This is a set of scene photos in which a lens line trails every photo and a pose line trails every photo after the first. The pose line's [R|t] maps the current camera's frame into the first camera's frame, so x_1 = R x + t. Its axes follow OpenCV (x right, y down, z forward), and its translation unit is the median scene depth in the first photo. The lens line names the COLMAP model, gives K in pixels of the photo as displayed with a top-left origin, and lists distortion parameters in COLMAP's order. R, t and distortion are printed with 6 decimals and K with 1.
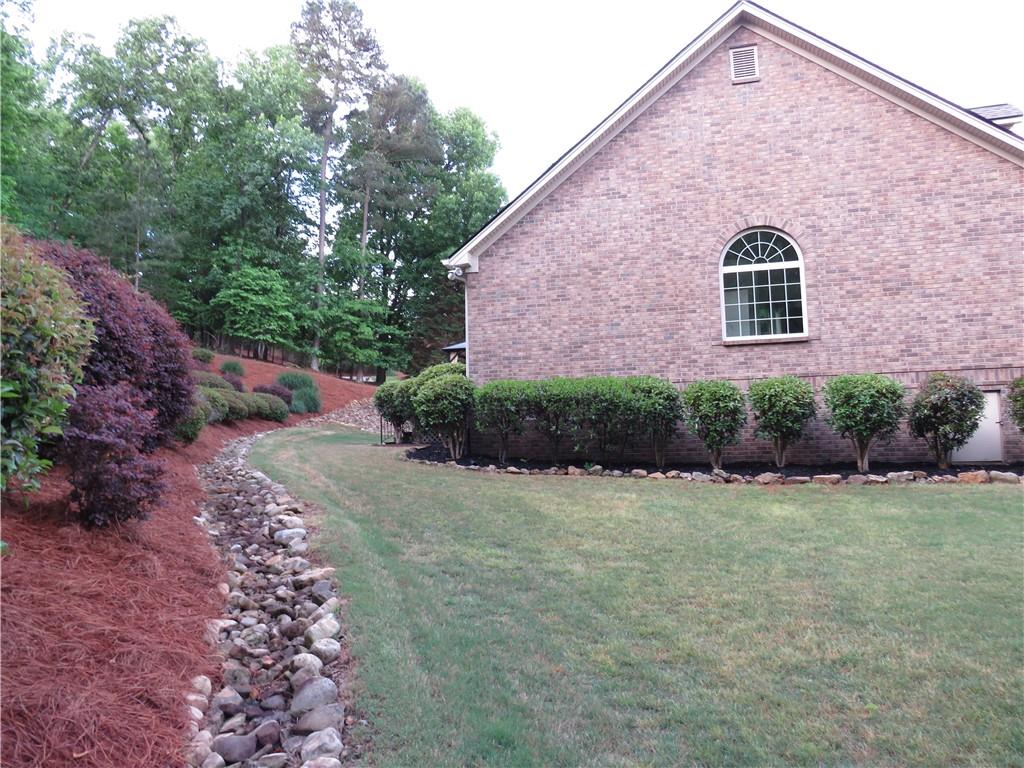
lens RADIAL K [[714.8, 0, 511.9], [0, 714.8, 372.1], [0, 0, 1]] dist [-0.000068, 0.000166]
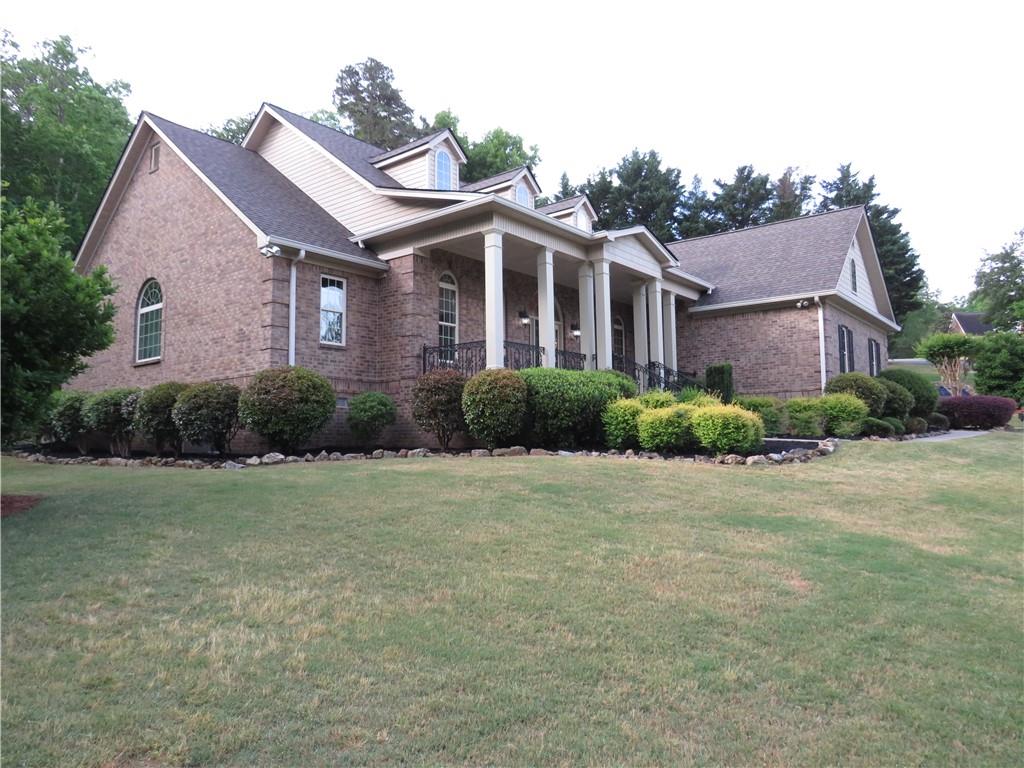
lens RADIAL K [[725.9, 0, 512.0], [0, 725.9, 384.0], [0, 0, 1]] dist [-0.034771, 0.001618]
pose [[0.899734, -0.025409, -0.435699, 0.849765], [0.038484, 0.999034, 0.021210, -0.002442], [0.434740, -0.035851, 0.899842, 0.031056]]
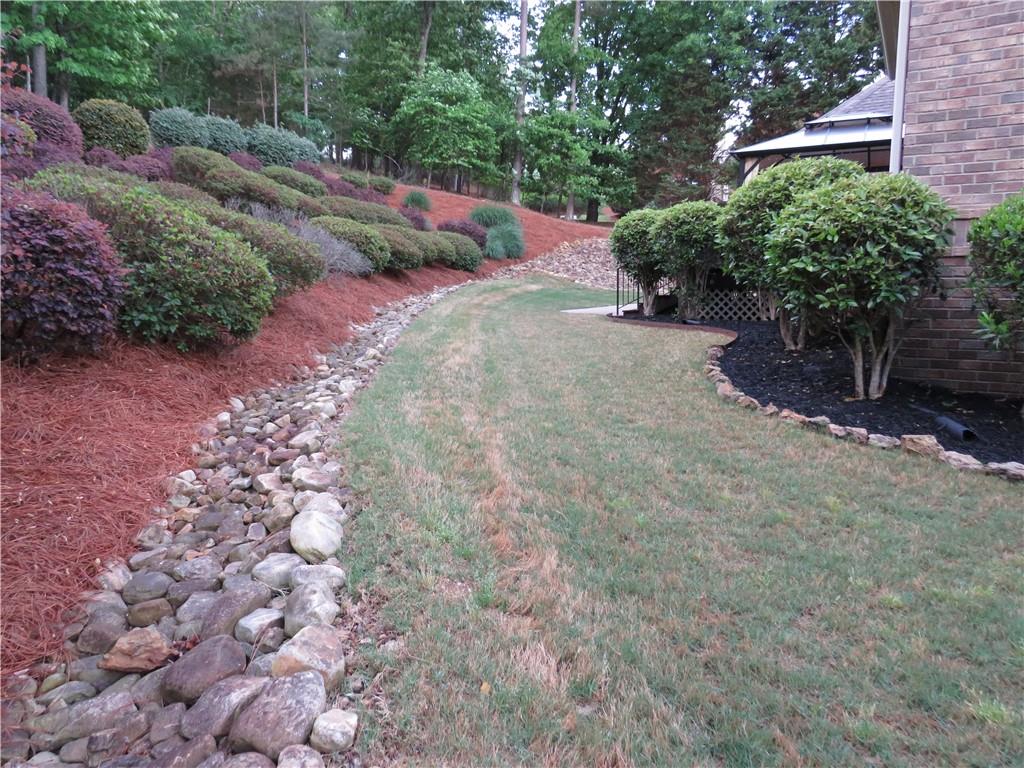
lens RADIAL K [[725.9, 0, 512.0], [0, 725.9, 384.0], [0, 0, 1]] dist [-0.034771, 0.001618]
pose [[0.962806, 0.057799, -0.263938, -0.085982], [0.004375, 0.973388, 0.229119, 0.012555], [0.270157, -0.221752, 0.936932, 0.311104]]
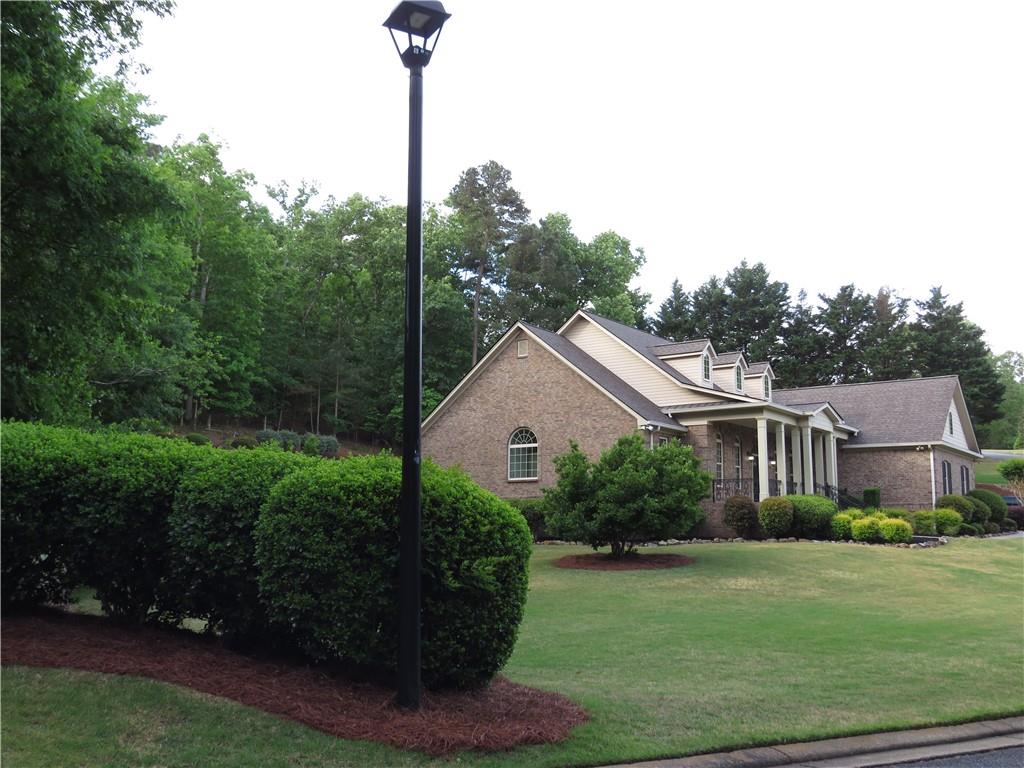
lens RADIAL K [[1008.5, 0, 512.0], [0, 1008.5, 384.0], [0, 0, 1]] dist [-0.037203, -0.002747]
pose [[0.920397, -0.029371, -0.389881, 0.821598], [0.013774, 0.998991, -0.042742, -0.110862], [0.390743, 0.033970, 0.919873, -0.993468]]
